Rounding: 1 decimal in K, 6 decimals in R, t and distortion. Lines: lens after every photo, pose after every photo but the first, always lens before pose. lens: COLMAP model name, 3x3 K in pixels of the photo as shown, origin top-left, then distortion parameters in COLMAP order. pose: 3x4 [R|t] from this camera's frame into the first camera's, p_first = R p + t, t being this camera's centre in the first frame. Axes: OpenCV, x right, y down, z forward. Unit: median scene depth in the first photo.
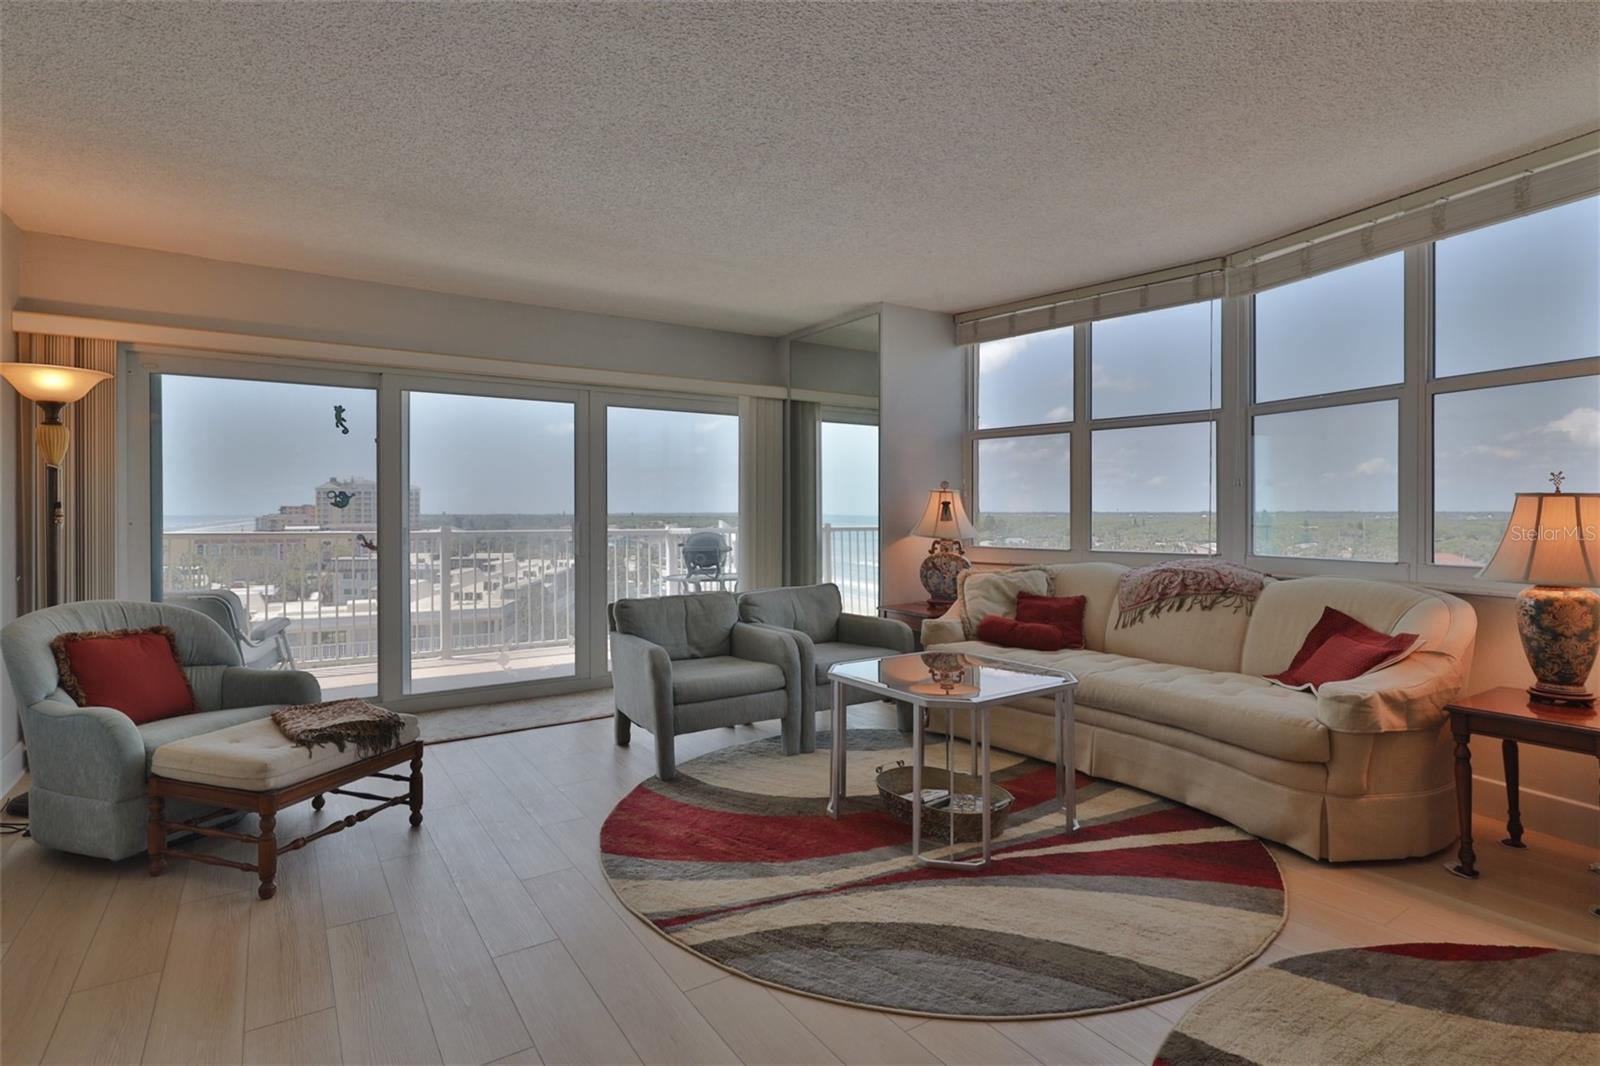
lens RADIAL K [[792.2, 0, 788.6], [0, 792.2, 515.0], [0, 0, 1]] dist [0.001853, 0.000424]
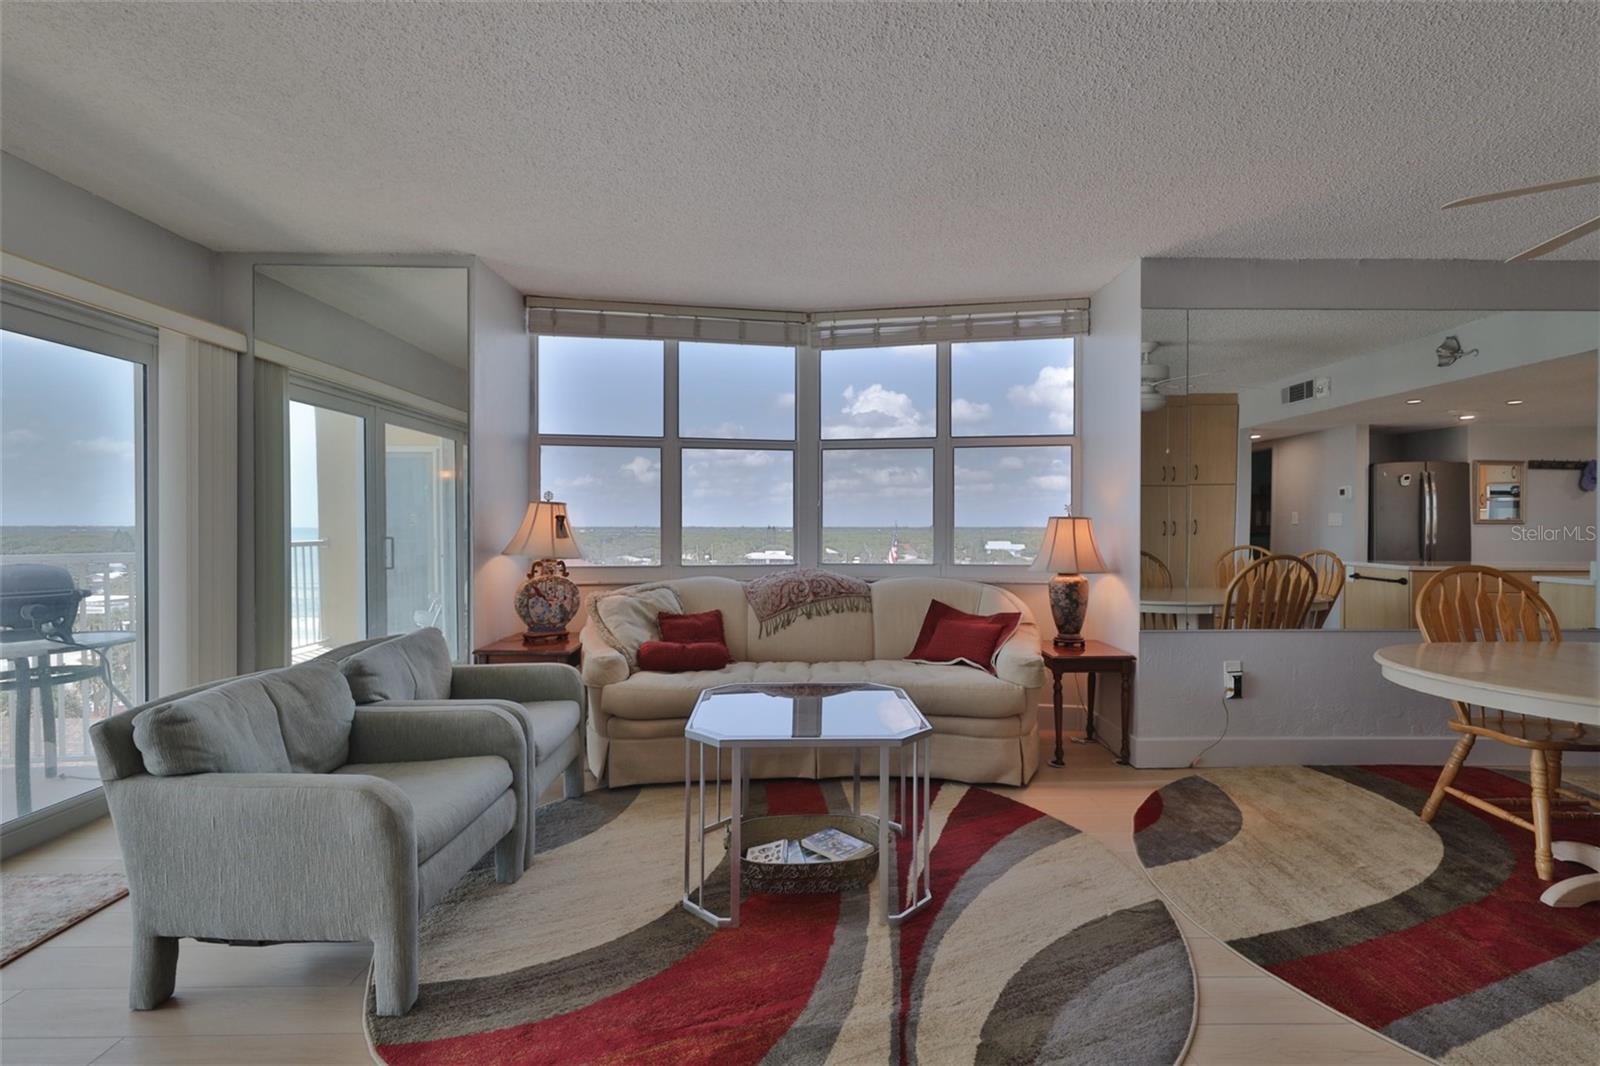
lens RADIAL K [[720.9, 0, 810.0], [0, 720.9, 536.7], [0, 0, 1]] dist [-0.000344, 0.000227]
pose [[0.535408, -0.008421, 0.844552, -0.316709], [0.001880, 0.999960, 0.008779, -0.000382], [-0.844592, -0.003112, 0.535402, 0.366623]]
